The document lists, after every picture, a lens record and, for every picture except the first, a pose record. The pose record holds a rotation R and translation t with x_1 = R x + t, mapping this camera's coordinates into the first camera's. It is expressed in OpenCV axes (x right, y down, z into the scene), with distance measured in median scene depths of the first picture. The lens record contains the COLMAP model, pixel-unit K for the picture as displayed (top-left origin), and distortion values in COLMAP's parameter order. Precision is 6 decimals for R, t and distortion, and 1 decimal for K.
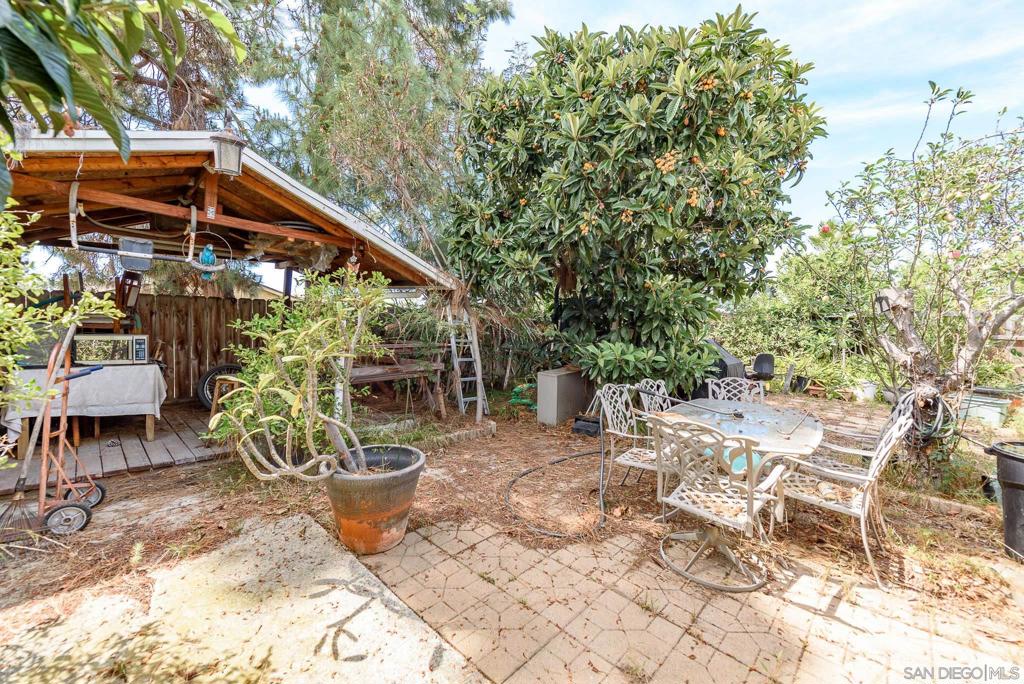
lens RADIAL K [[404.7, 0, 508.9], [0, 404.7, 342.4], [0, 0, 1]] dist [-0.001278, -0.000115]
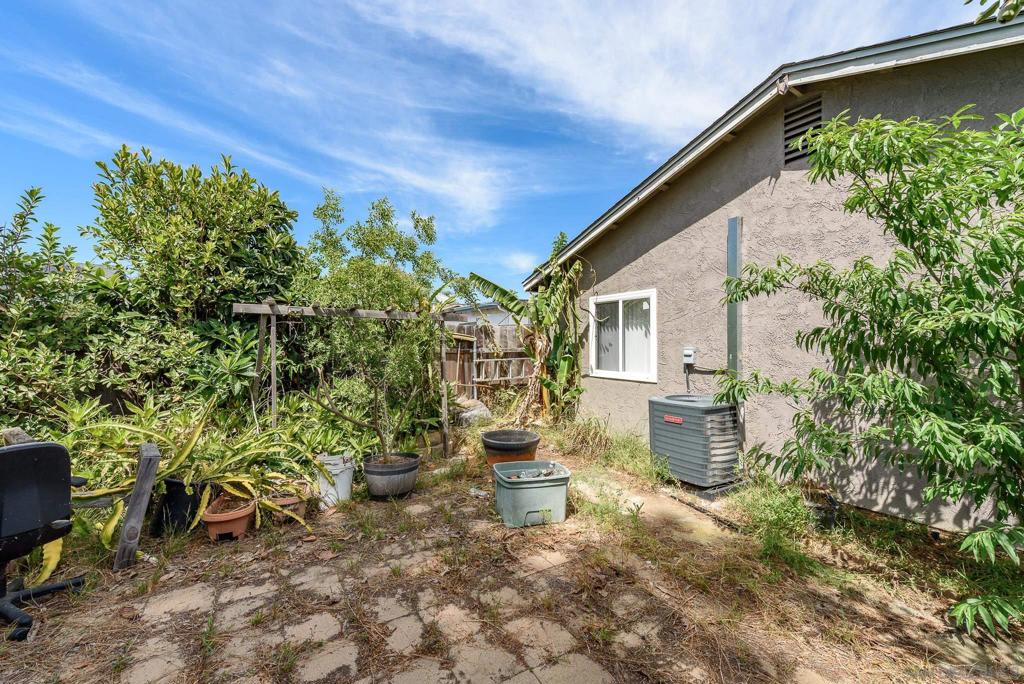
lens RADIAL K [[404.7, 0, 508.9], [0, 404.7, 344.5], [0, 0, 1]] dist [-0.001278, -0.000115]
pose [[0.239146, -0.005107, 0.970970, 0.405981], [0.030254, 0.999540, -0.002194, -0.016412], [-0.970512, 0.029901, 0.239191, 0.570941]]
